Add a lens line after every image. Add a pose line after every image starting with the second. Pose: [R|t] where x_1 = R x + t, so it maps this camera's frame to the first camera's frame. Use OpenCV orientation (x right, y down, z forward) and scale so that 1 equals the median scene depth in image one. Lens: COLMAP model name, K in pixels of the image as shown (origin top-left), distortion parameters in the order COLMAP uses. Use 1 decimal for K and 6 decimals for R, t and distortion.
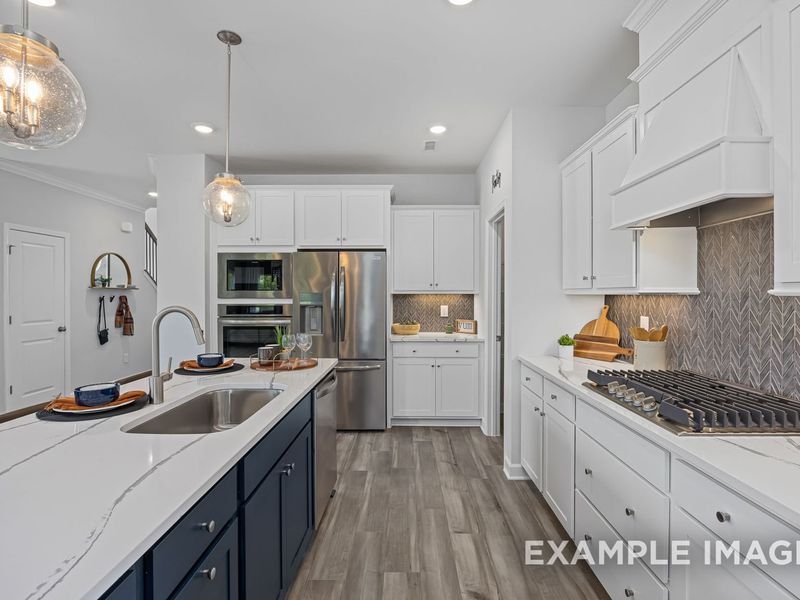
lens RADIAL K [[414.6, 0, 404.4], [0, 414.6, 295.5], [0, 0, 1]] dist [-0.012122, 0.001533]
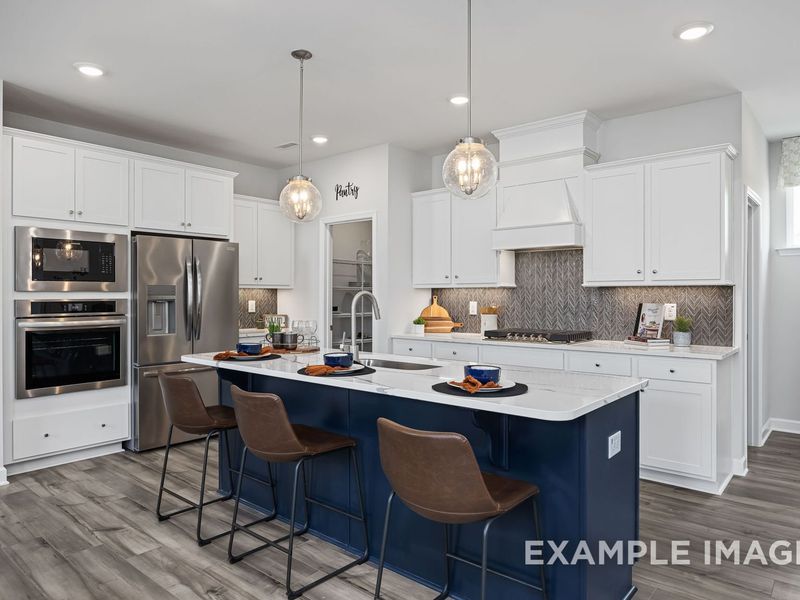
lens RADIAL K [[524.4, 0, 400.3], [0, 524.4, 299.7], [0, 0, 1]] dist [0.001853, -0.007540]
pose [[0.636680, -0.007827, 0.771088, -0.722992], [0.003897, 0.999968, 0.006933, 0.017211], [-0.771118, -0.001409, 0.636690, -0.055735]]
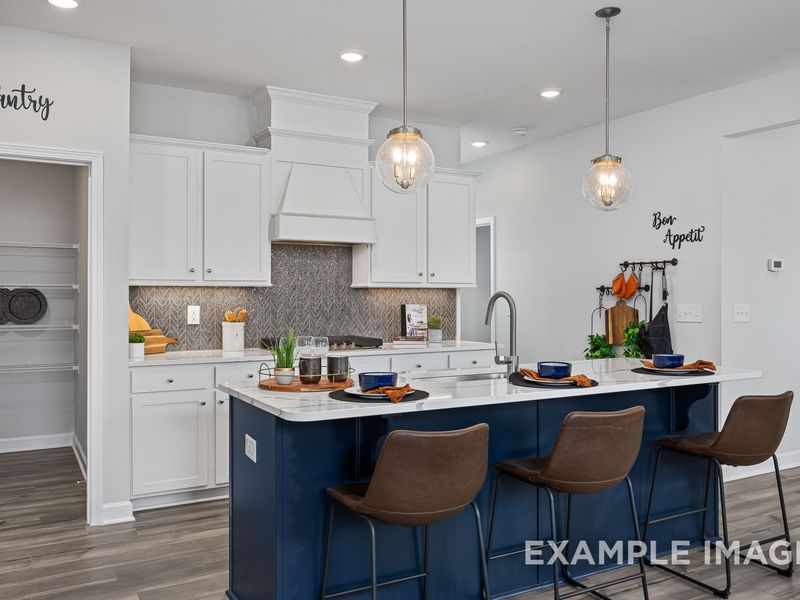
lens RADIAL K [[690.4, 0, 399.5], [0, 690.4, 297.0], [0, 0, 1]] dist [-0.013607, 0.007410]
pose [[-0.498970, -0.001232, 0.866618, -0.832786], [0.003531, 0.999988, 0.003454, 0.013375], [-0.866612, 0.004783, -0.498960, 0.892077]]
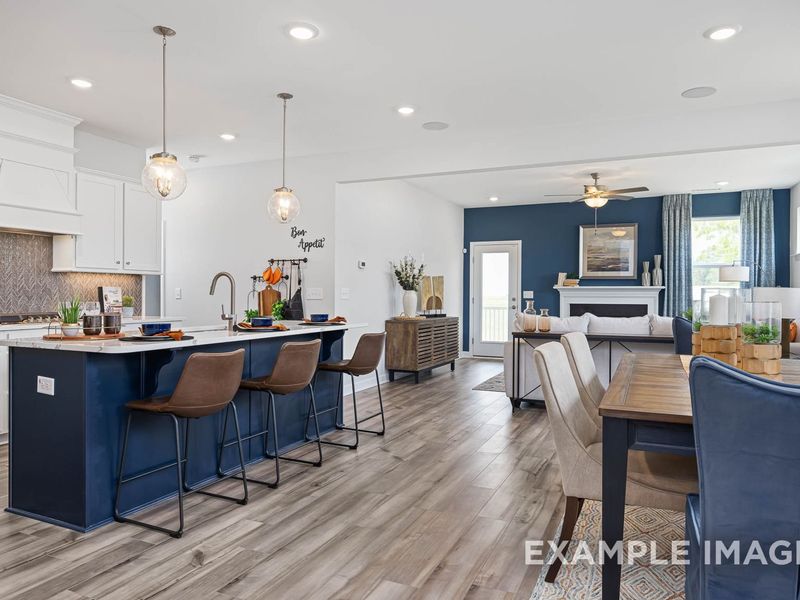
lens RADIAL K [[555.2, 0, 405.5], [0, 555.2, 298.3], [0, 0, 1]] dist [-0.004794, -0.001842]
pose [[-0.914994, -0.008326, 0.403382, -0.871277], [-0.003979, 0.999925, 0.011612, 0.042178], [-0.403449, 0.009020, -0.914958, 1.129646]]
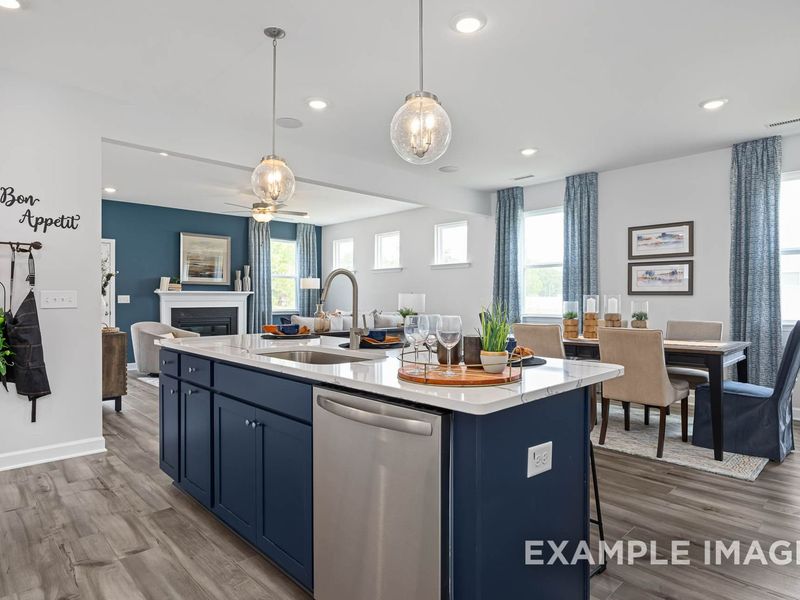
lens RADIAL K [[475.6, 0, 399.9], [0, 475.6, 298.6], [0, 0, 1]] dist [-0.005010, -0.000089]
pose [[-0.713109, -0.000630, -0.701053, 0.130708], [-0.002323, 0.999996, 0.001465, 0.044507], [0.701049, 0.002673, -0.713108, 0.853705]]
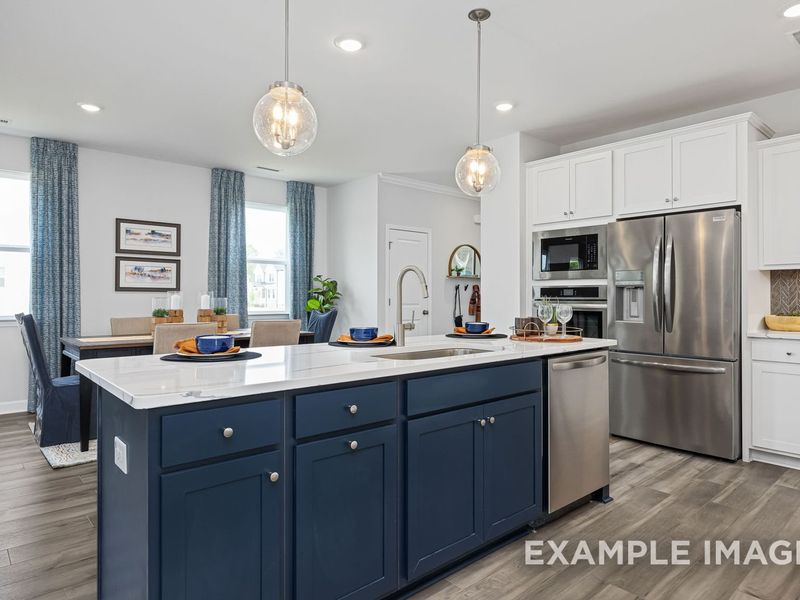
lens RADIAL K [[502.4, 0, 399.5], [0, 502.4, 294.5], [0, 0, 1]] dist [-0.013115, 0.004024]
pose [[0.667191, -0.000731, -0.744887, 0.204106], [-0.005217, 0.999970, -0.005655, 0.047750], [0.744869, 0.007659, 0.667167, 0.005204]]
